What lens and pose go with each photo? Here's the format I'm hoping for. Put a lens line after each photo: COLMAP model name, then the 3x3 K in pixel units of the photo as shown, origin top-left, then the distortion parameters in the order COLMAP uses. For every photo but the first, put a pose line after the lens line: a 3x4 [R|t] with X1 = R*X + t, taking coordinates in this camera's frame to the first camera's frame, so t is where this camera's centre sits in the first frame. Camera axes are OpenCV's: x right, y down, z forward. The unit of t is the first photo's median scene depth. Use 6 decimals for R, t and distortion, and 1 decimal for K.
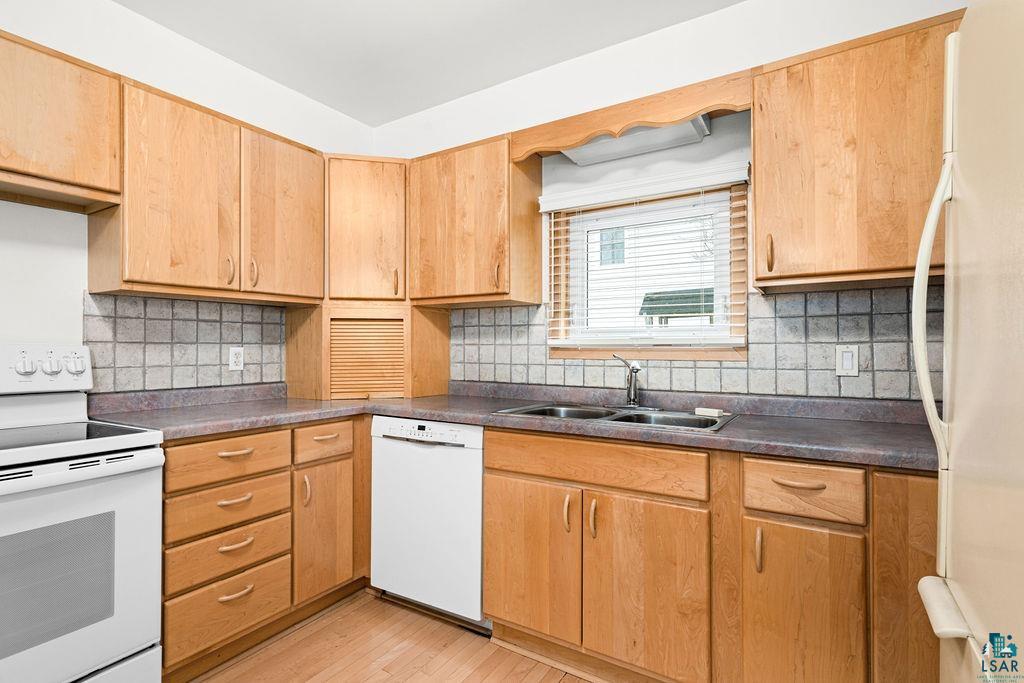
lens RADIAL K [[495.7, 0, 510.9], [0, 495.7, 343.8], [0, 0, 1]] dist [0.002328, 0.003066]
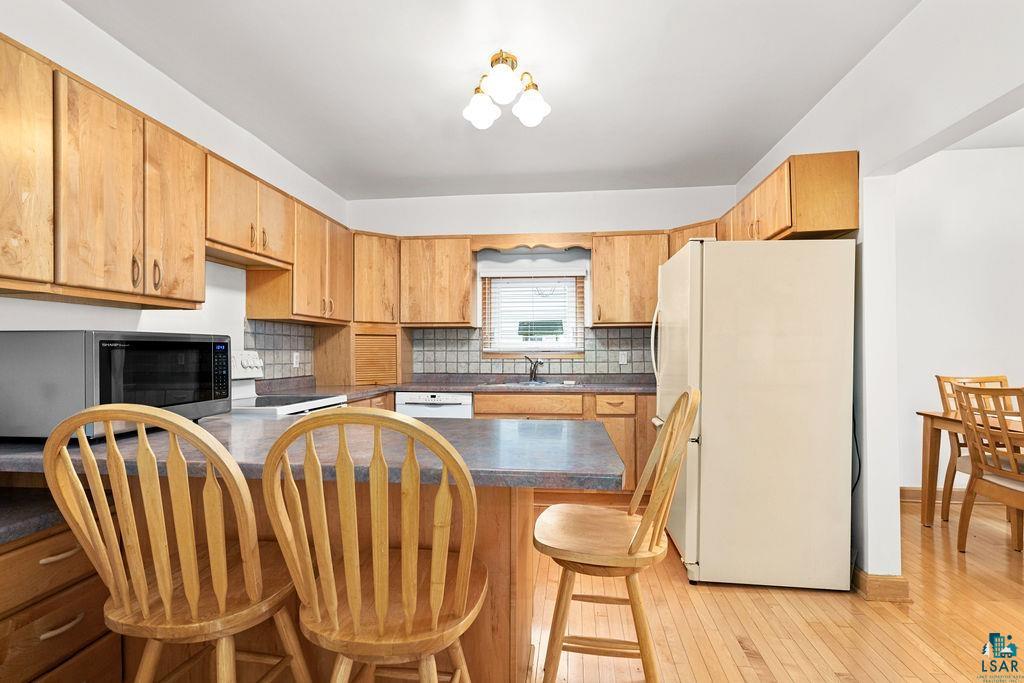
lens RADIAL K [[495.7, 0, 515.1], [0, 495.7, 349.5], [0, 0, 1]] dist [0.002328, 0.003066]
pose [[0.897121, 0.002520, 0.441777, -0.674593], [-0.002251, 0.999997, -0.001132, -0.002025], [-0.441778, 0.000021, 0.897124, -0.724942]]
